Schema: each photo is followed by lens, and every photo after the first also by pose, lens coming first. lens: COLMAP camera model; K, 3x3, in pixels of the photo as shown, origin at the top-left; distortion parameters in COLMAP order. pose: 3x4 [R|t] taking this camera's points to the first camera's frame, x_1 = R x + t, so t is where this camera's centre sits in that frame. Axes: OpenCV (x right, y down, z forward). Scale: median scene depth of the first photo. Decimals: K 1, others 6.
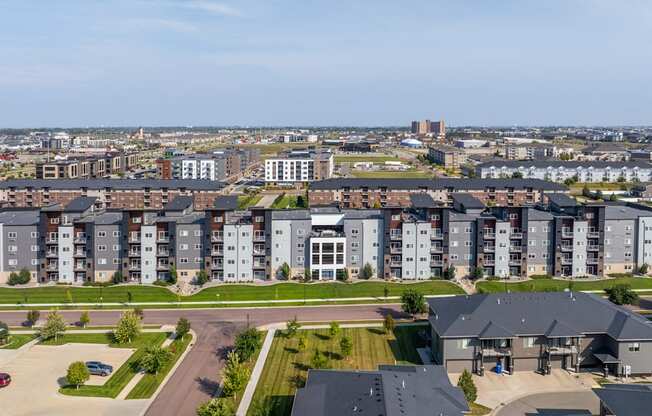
lens RADIAL K [[538.2, 0, 326.0], [0, 538.2, 208.0], [0, 0, 1]] dist [-0.011990, -0.005717]
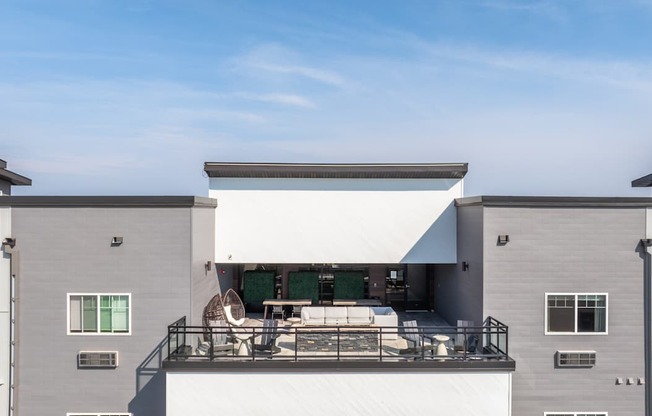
lens RADIAL K [[538.2, 0, 326.0], [0, 538.2, 208.0], [0, 0, 1]] dist [-0.011990, -0.005717]
pose [[0.999169, 0.006304, -0.040260, 0.005133], [-0.012452, 0.987943, -0.154315, 0.038919], [0.038802, 0.154688, 0.987201, 0.877714]]
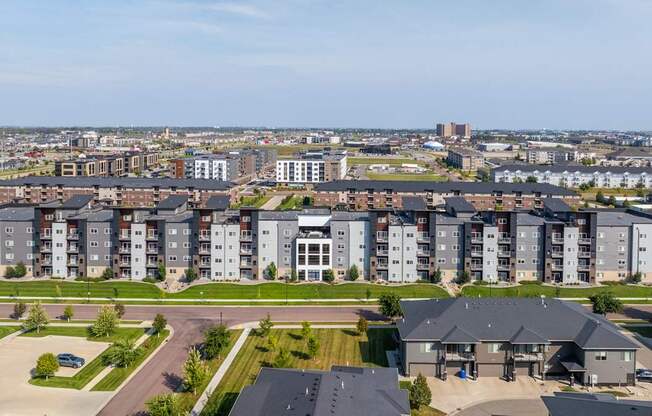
lens RADIAL K [[538.2, 0, 326.0], [0, 538.2, 208.0], [0, 0, 1]] dist [-0.011990, -0.005717]
pose [[0.998641, 0.017028, -0.049266, 0.073601], [-0.017166, 0.999850, -0.002392, -0.000223], [0.049218, 0.003235, 0.998783, -0.004146]]
